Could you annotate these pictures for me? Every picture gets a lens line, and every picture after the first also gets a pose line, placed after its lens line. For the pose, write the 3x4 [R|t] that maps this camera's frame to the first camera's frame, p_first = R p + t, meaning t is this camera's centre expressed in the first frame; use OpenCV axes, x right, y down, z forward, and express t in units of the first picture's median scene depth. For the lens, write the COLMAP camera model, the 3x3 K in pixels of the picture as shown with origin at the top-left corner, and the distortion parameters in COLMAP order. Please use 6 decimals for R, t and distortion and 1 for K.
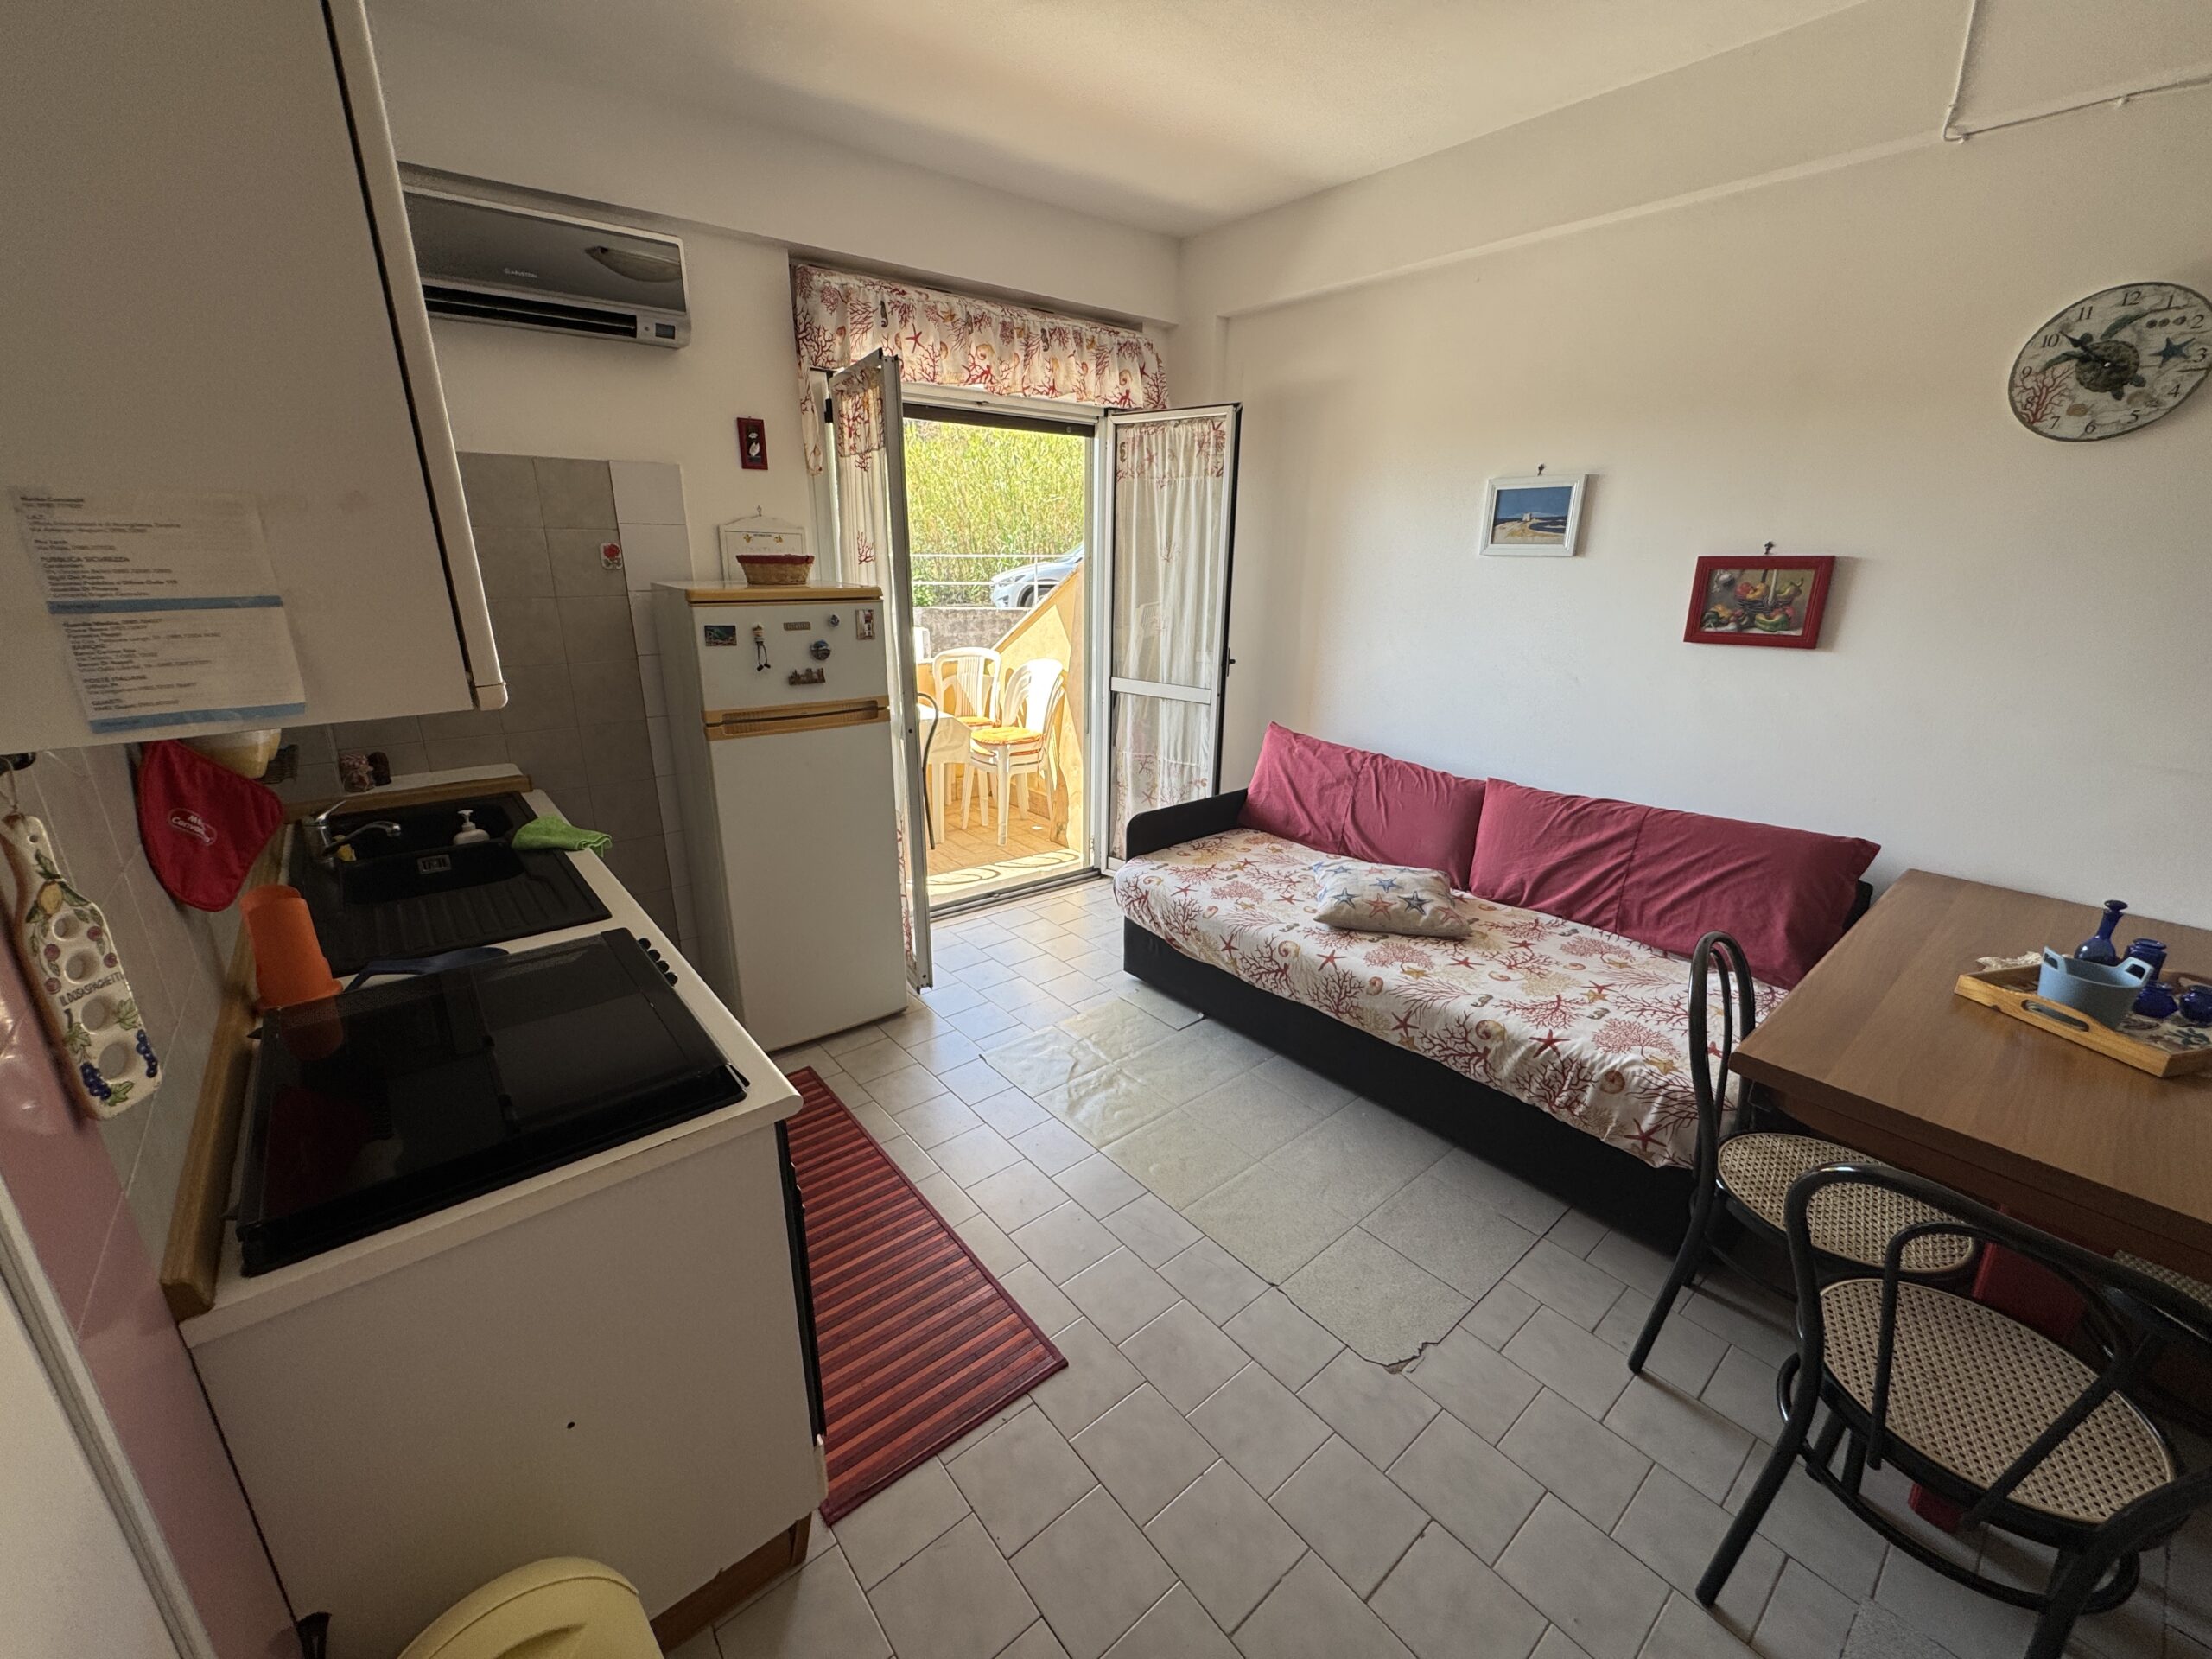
lens RADIAL K [[887.1, 0, 1102.8], [0, 887.1, 833.3], [0, 0, 1]] dist [-0.003179, 0.000290]
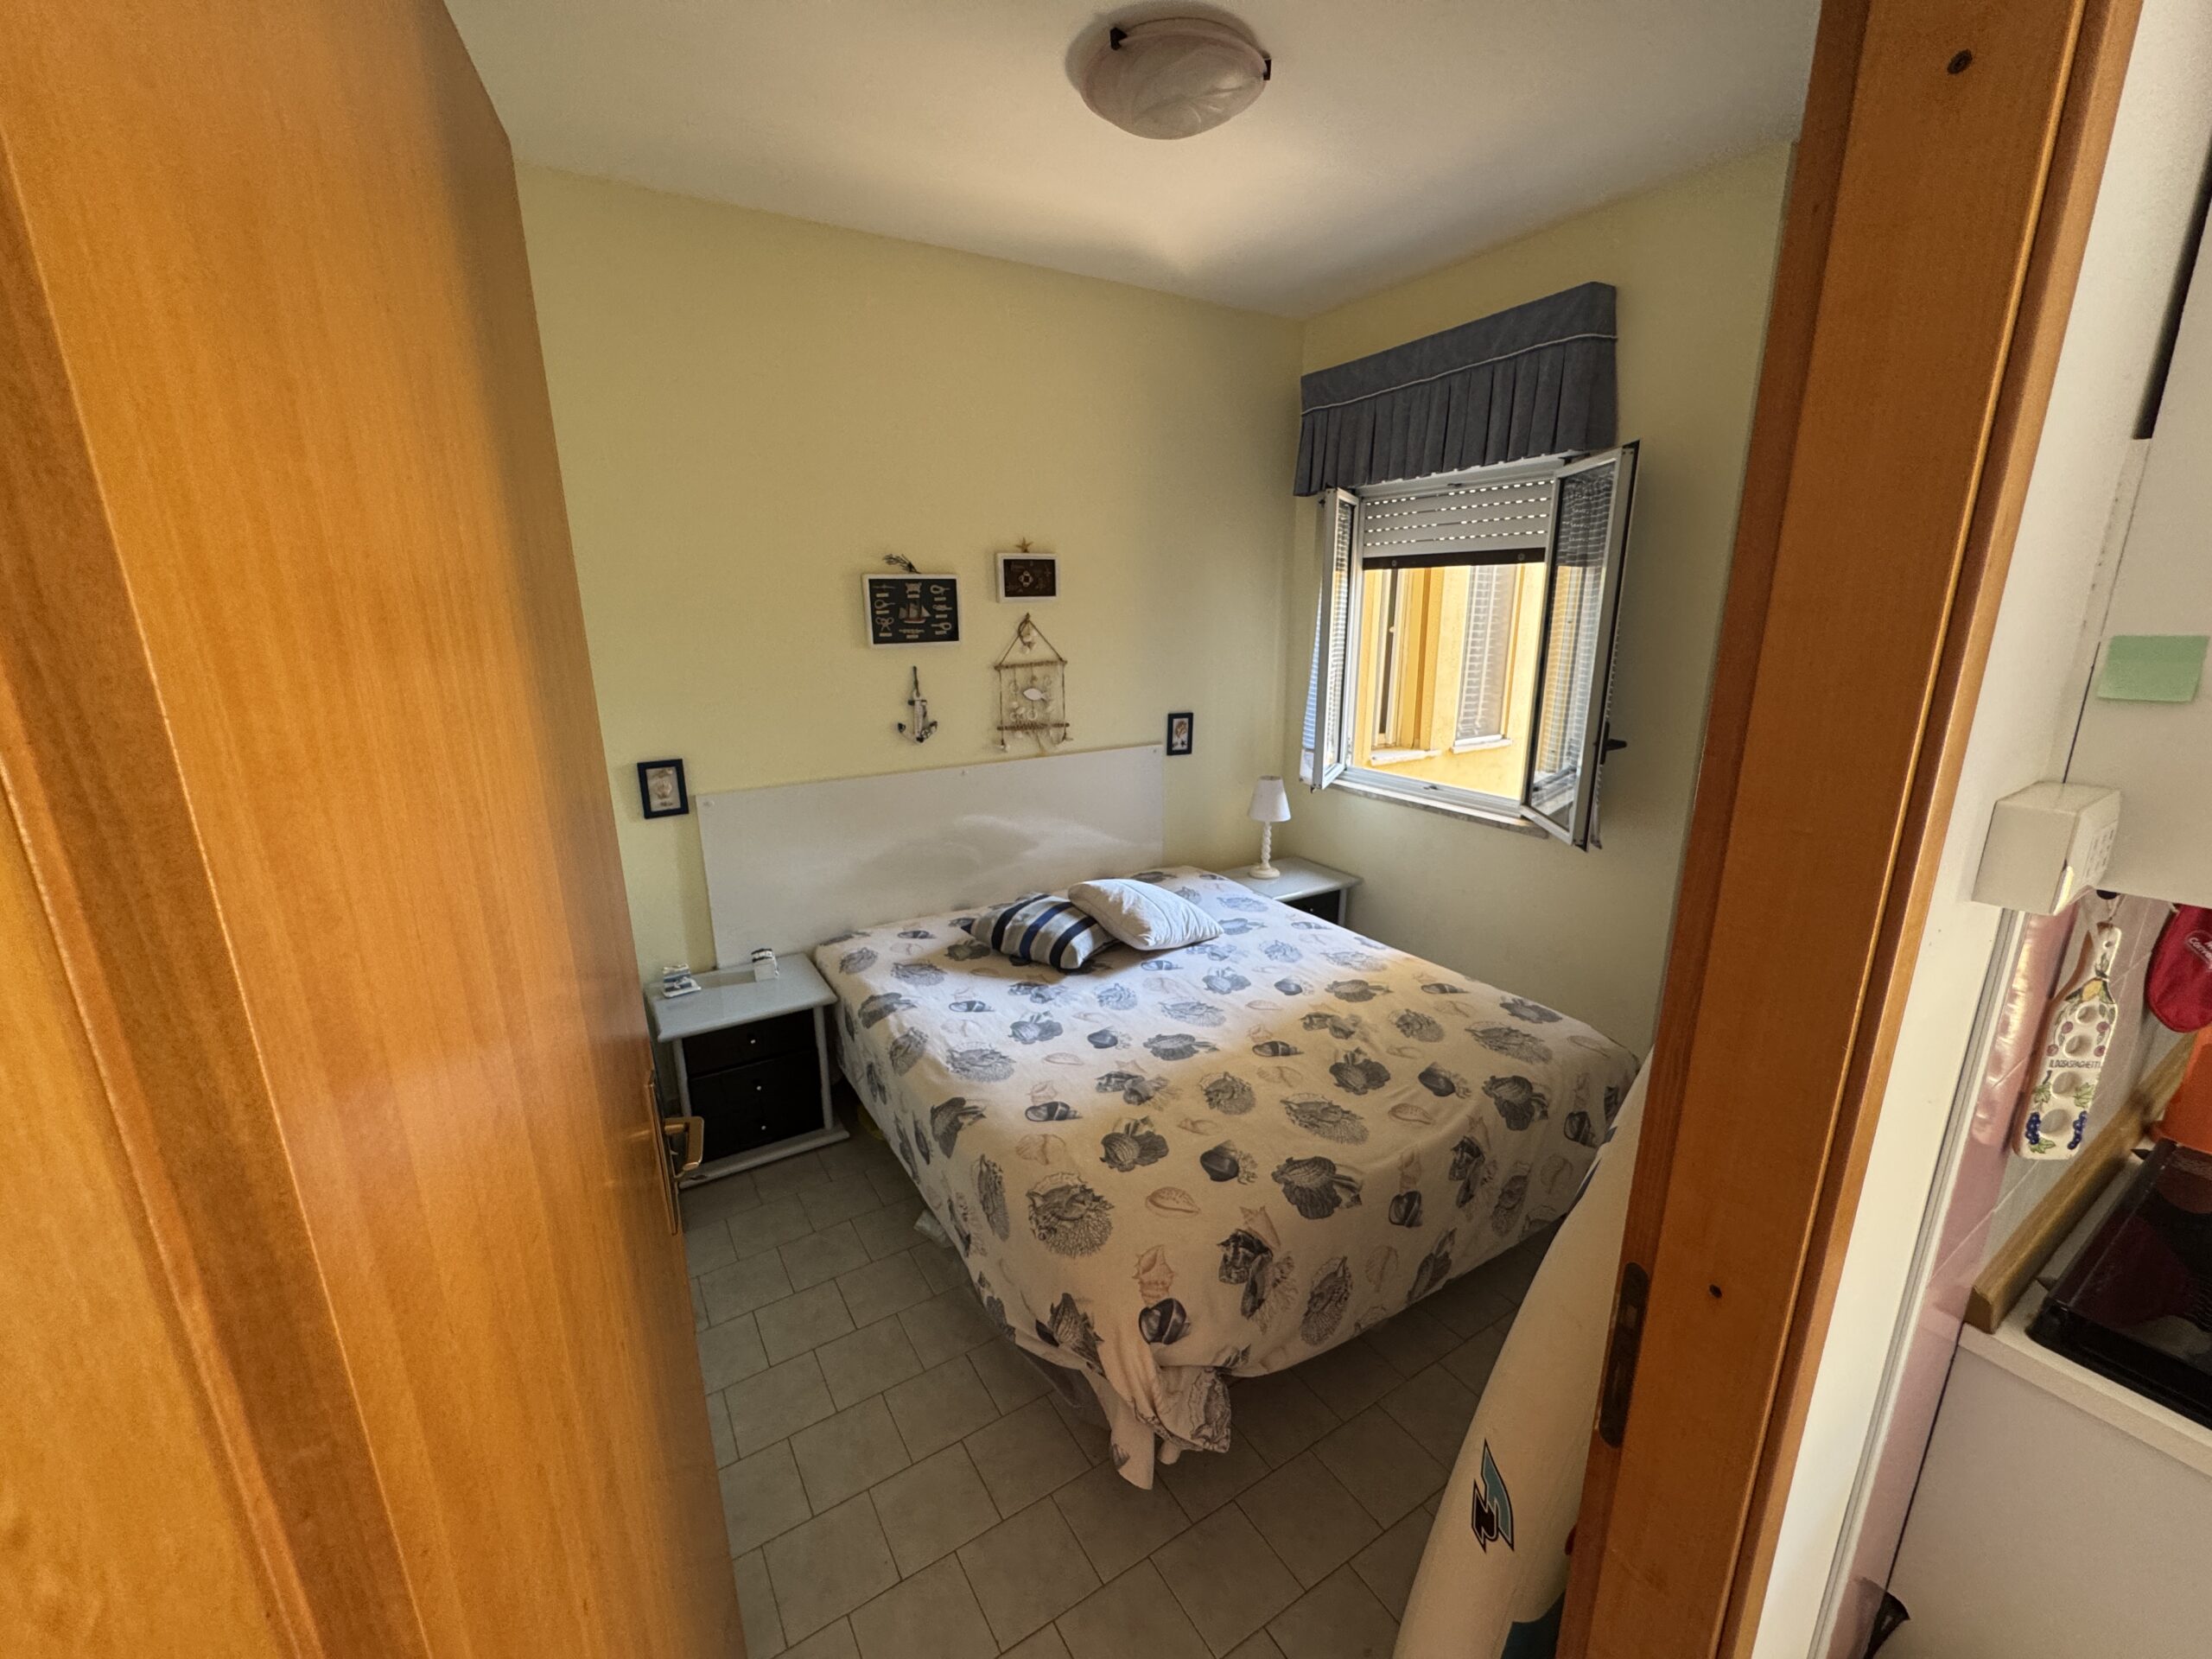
lens RADIAL K [[887.1, 0, 1104.4], [0, 887.1, 833.1], [0, 0, 1]] dist [-0.003179, 0.000290]
pose [[-0.134078, 0.242267, -0.960901, 0.058123], [-0.295133, 0.915892, 0.272100, -0.022319], [0.946002, 0.320076, -0.051300, -0.127854]]
